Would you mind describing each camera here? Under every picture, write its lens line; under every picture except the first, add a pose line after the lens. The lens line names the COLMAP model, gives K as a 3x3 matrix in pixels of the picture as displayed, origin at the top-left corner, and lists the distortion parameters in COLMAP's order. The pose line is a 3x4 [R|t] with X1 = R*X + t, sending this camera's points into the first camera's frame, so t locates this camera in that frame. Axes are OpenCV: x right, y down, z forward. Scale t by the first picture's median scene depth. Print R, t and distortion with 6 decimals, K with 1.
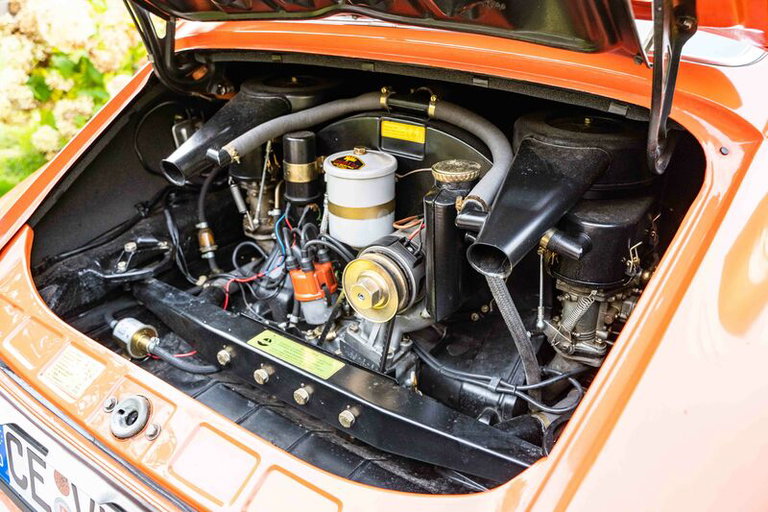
lens RADIAL K [[625.7, 0, 381.0], [0, 625.7, 257.5], [0, 0, 1]] dist [-0.086442, 0.046475]
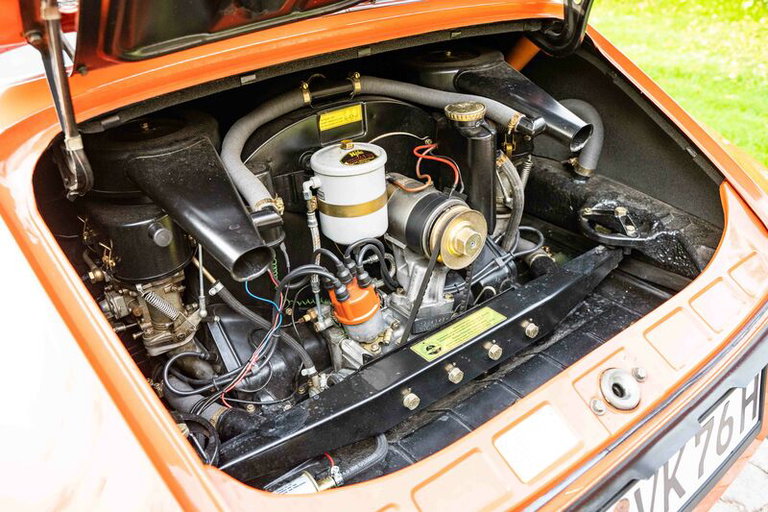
lens RADIAL K [[625.7, 0, 380.9], [0, 625.7, 254.3], [0, 0, 1]] dist [-0.086442, 0.046475]
pose [[0.305178, -0.473230, 0.826389, -0.911850], [0.481050, 0.825536, 0.295094, -0.296751], [-0.821862, 0.307478, 0.479583, 0.558115]]
